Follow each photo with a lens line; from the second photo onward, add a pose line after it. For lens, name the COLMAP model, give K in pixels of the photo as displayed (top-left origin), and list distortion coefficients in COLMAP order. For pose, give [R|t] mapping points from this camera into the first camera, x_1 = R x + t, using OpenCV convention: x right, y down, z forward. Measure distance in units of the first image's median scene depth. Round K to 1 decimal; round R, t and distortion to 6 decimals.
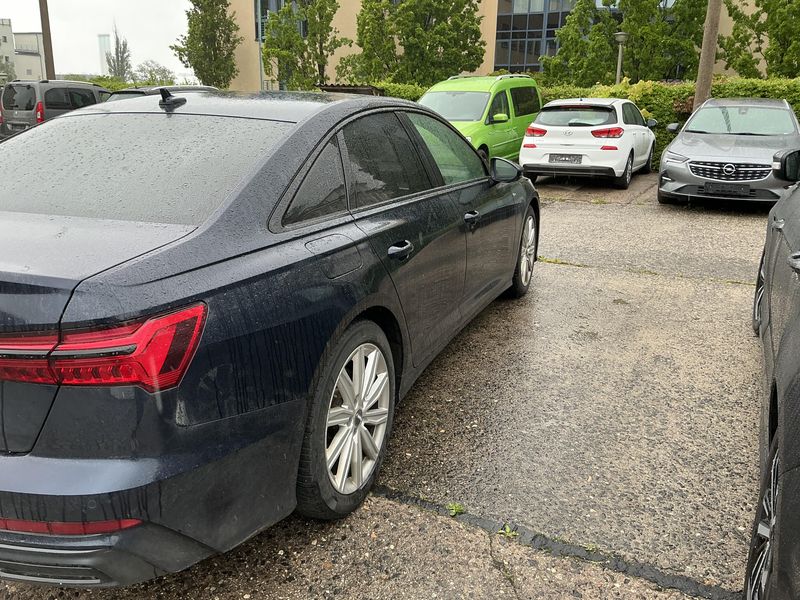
lens RADIAL K [[667.0, 0, 397.5], [0, 667.0, 299.1], [0, 0, 1]] dist [0.033945, -0.089956]
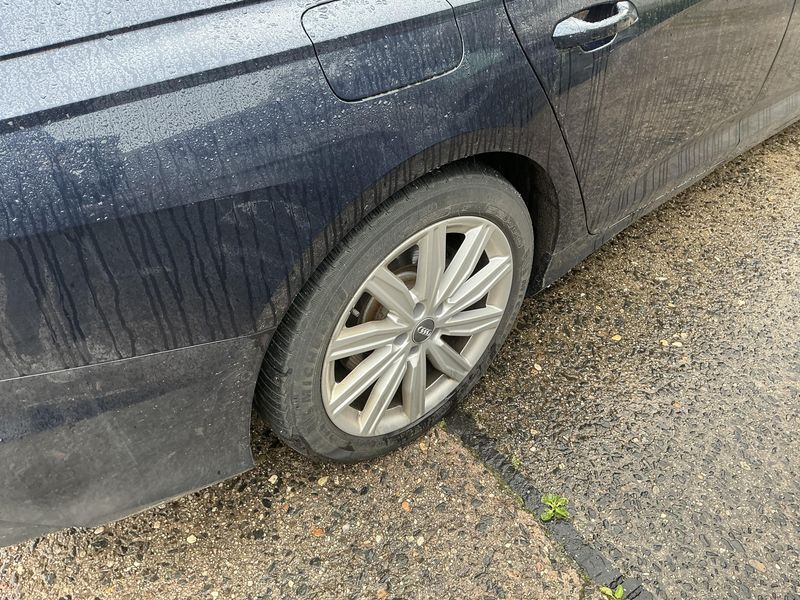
lens RADIAL K [[667.0, 0, 399.6], [0, 667.0, 301.0], [0, 0, 1]] dist [0.033945, -0.089956]
pose [[0.884628, 0.311393, -0.347086, 0.112008], [-0.129110, 0.878811, 0.459372, -0.106091], [0.448068, -0.361561, 0.817624, 0.504442]]
